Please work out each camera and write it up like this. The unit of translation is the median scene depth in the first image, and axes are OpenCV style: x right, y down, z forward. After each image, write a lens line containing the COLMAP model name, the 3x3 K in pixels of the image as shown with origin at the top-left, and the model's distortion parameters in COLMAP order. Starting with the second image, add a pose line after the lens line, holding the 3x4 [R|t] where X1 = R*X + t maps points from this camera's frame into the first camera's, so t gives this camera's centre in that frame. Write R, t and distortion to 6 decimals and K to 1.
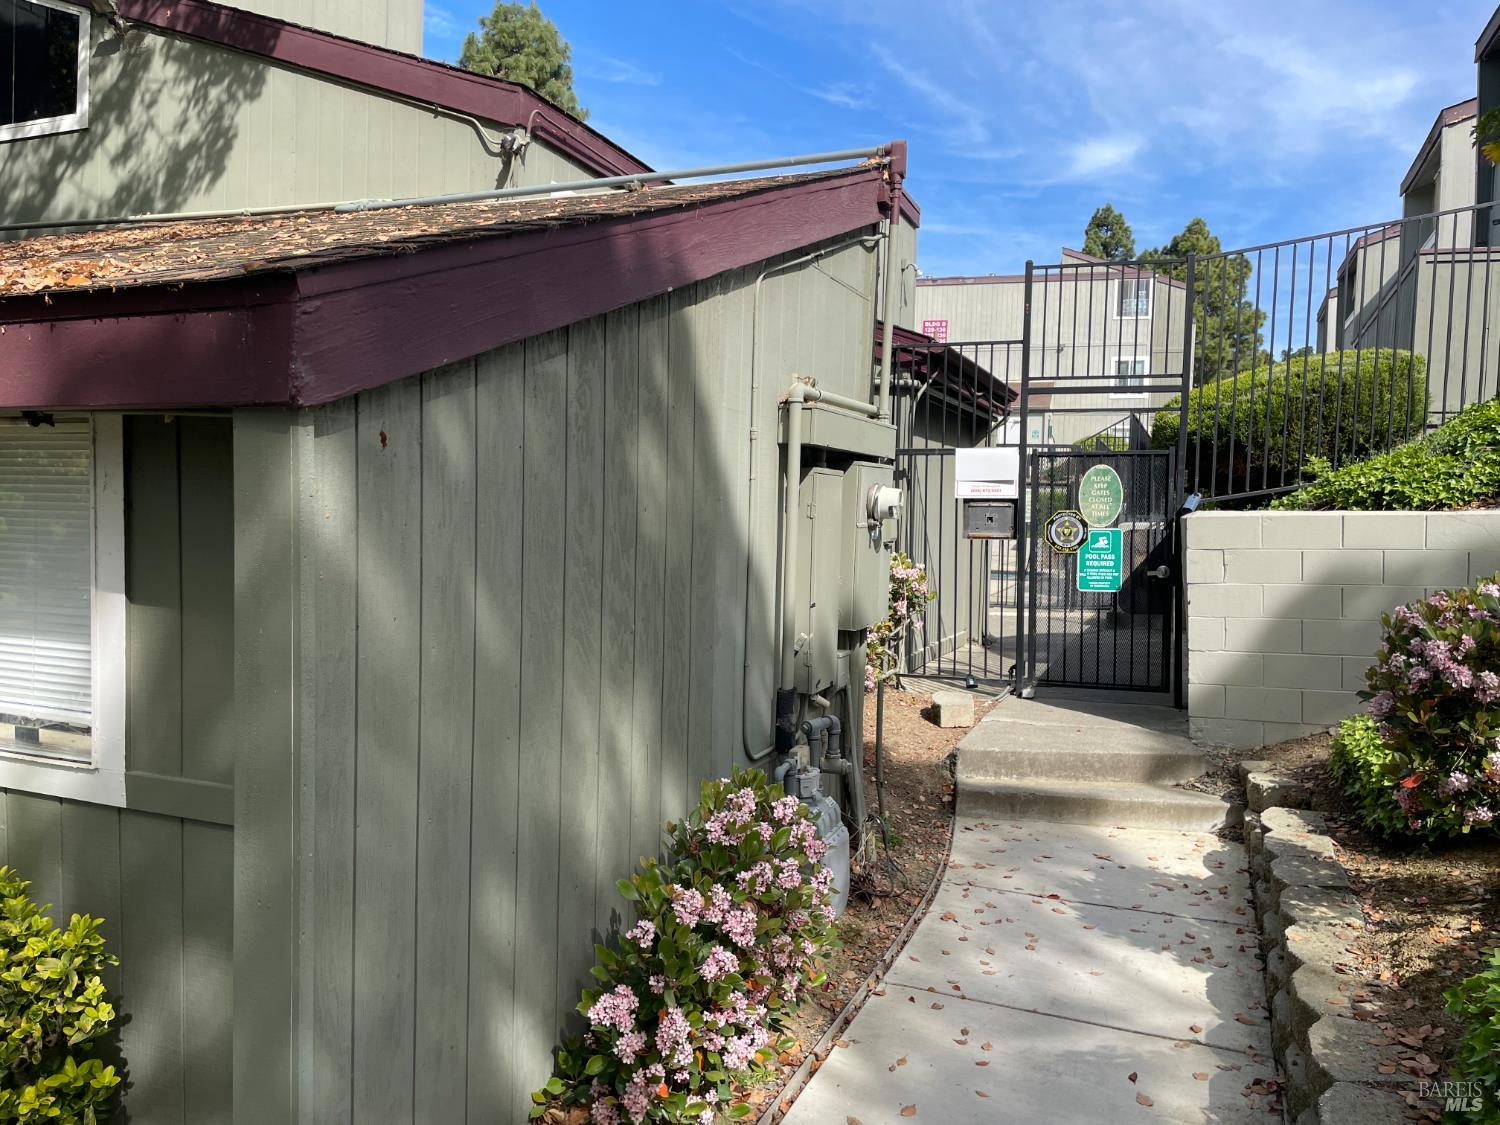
lens RADIAL K [[1156.3, 0, 745.9], [0, 1156.3, 560.5], [0, 0, 1]] dist [0.070080, -0.089549]
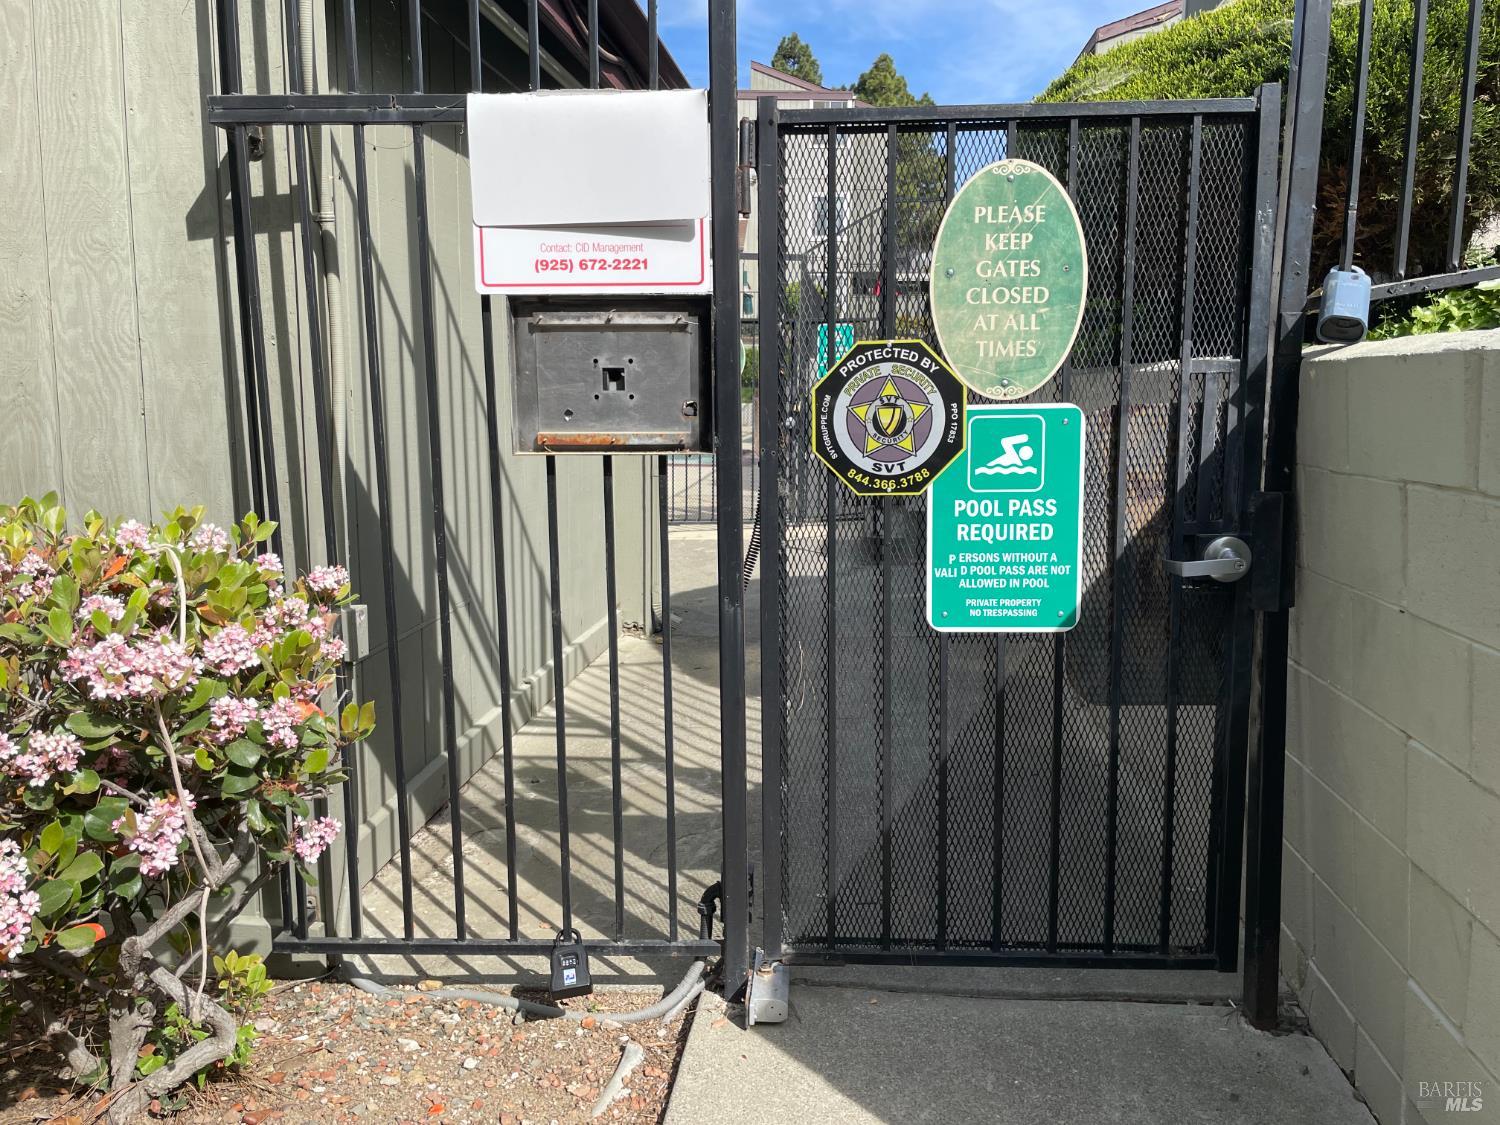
lens RADIAL K [[1156.3, 0, 752.9], [0, 1156.3, 565.0], [0, 0, 1]] dist [0.070080, -0.089549]
pose [[0.965032, -0.058734, 0.255466, 0.173417], [0.027443, 0.991857, 0.124368, -0.025279], [-0.260690, -0.113009, 0.958785, 0.740998]]
